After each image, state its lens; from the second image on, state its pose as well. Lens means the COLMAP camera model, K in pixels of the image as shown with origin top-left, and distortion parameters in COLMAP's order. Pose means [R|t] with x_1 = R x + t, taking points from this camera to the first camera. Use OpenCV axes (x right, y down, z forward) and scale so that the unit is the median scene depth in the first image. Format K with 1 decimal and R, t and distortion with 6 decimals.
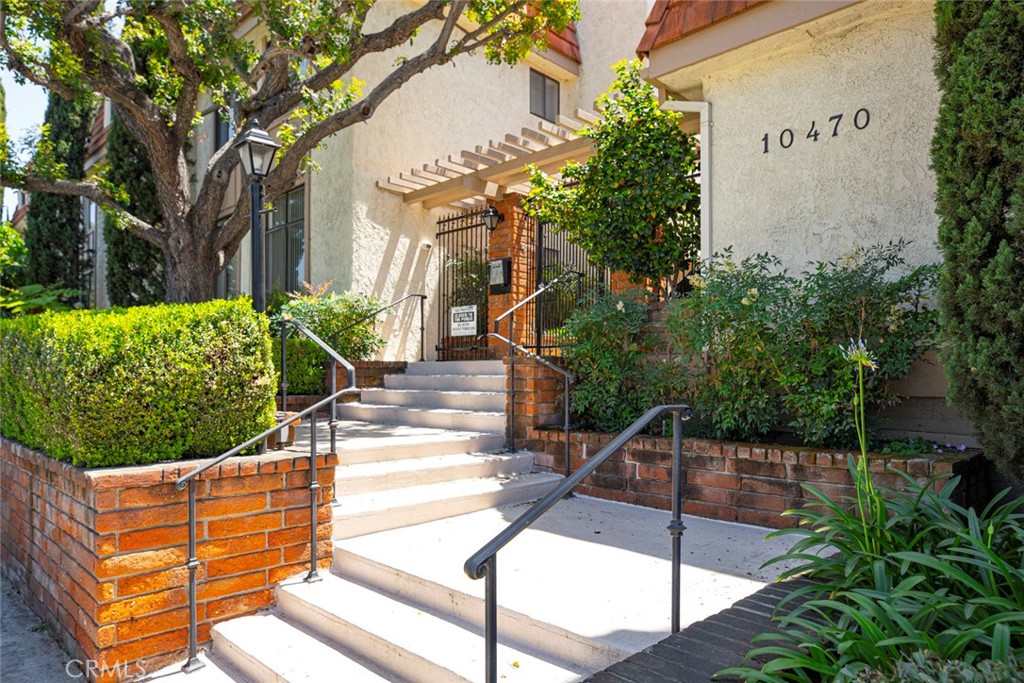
lens RADIAL K [[653.6, 0, 512.0], [0, 653.6, 349.7], [0, 0, 1]] dist [0.041170, 0.000165]
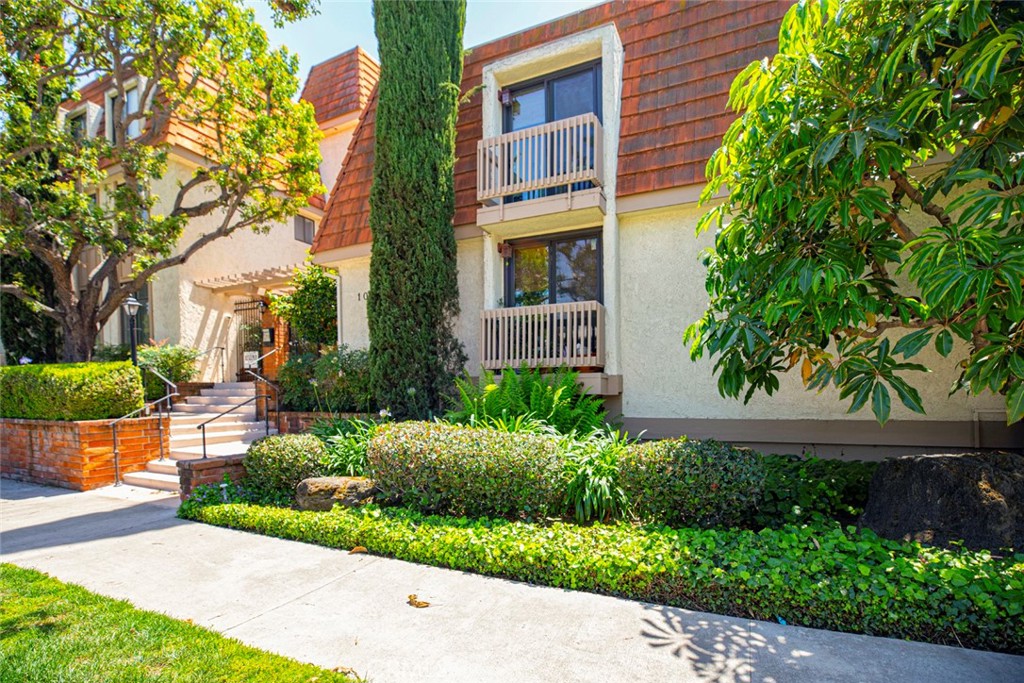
lens RADIAL K [[484.4, 0, 472.6], [0, 484.4, 399.5], [0, 0, 1]] dist [0.019541, -0.000526]
pose [[0.960889, -0.016286, 0.276454, 0.169079], [-0.000311, 0.998205, 0.059884, -0.017486], [-0.276933, -0.057628, 0.959160, -0.571268]]
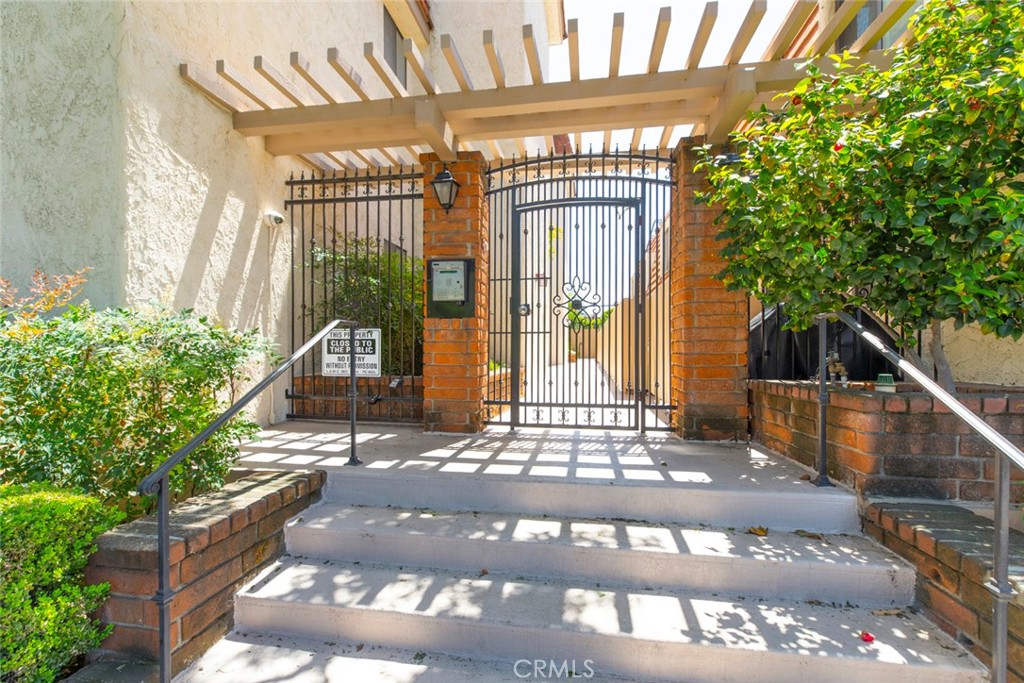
lens RADIAL K [[466.4, 0, 509.5], [0, 466.4, 343.3], [0, 0, 1]] dist [0.028696, 0.000101]
pose [[0.814919, 0.001850, 0.579572, -0.241284], [-0.020950, 0.999435, 0.026268, -0.078810], [-0.579196, -0.033548, 0.814498, 0.654533]]
